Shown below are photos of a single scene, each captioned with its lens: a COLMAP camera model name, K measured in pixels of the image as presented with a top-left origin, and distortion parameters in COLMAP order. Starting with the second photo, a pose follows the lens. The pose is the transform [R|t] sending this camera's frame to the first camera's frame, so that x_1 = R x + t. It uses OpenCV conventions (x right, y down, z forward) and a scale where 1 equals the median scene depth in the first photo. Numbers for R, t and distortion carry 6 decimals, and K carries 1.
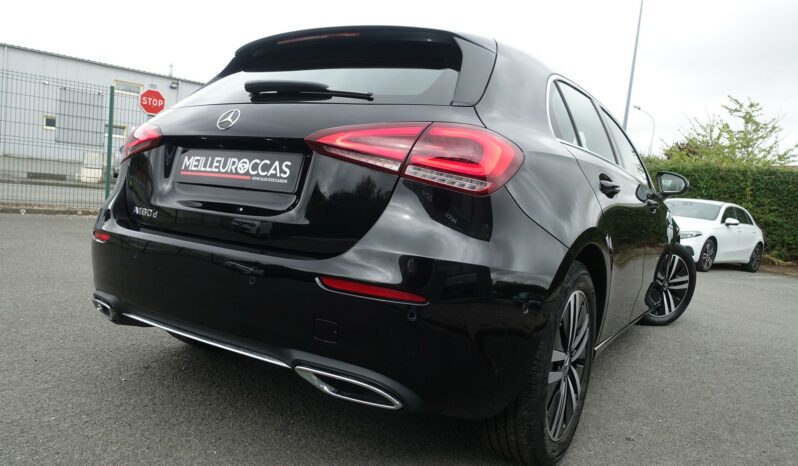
lens RADIAL K [[539.4, 0, 399.0], [0, 539.4, 233.0], [0, 0, 1]] dist [-0.006986, 0.000519]
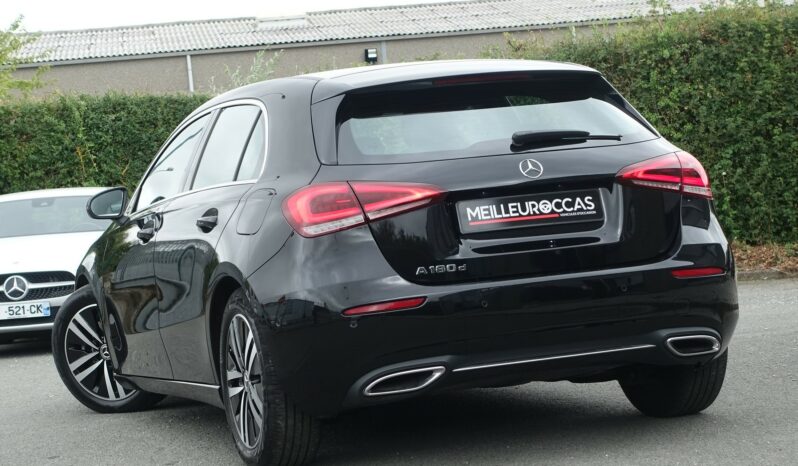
lens RADIAL K [[1927.3, 0, 399.0], [0, 1927.3, 233.0], [0, 0, 1]] dist [0.001027, 0.003746]
pose [[0.612693, -0.154720, 0.775028, -3.682144], [0.195091, 0.979911, 0.041393, -0.300089], [-0.765863, 0.125840, 0.630570, -1.355732]]
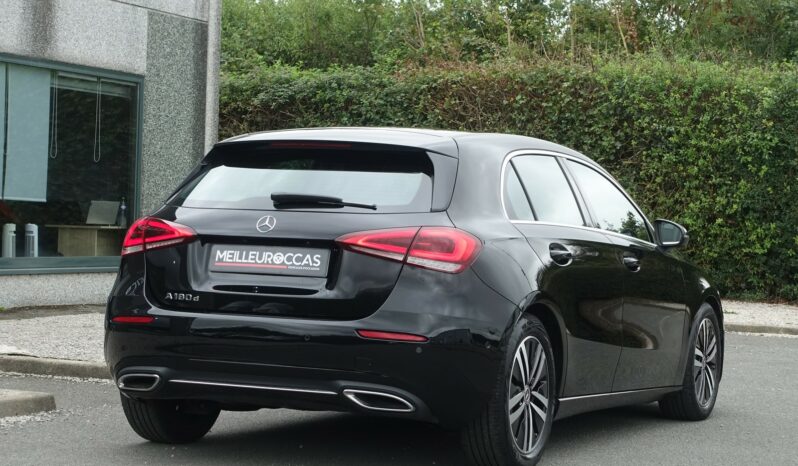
lens RADIAL K [[1667.7, 0, 399.0], [0, 1667.7, 233.0], [0, 0, 1]] dist [-0.106692, -0.529030]
pose [[0.987391, -0.045602, 0.151593, -0.616519], [0.055180, 0.996697, -0.059585, 0.076792], [-0.148375, 0.067199, 0.986645, -3.133756]]
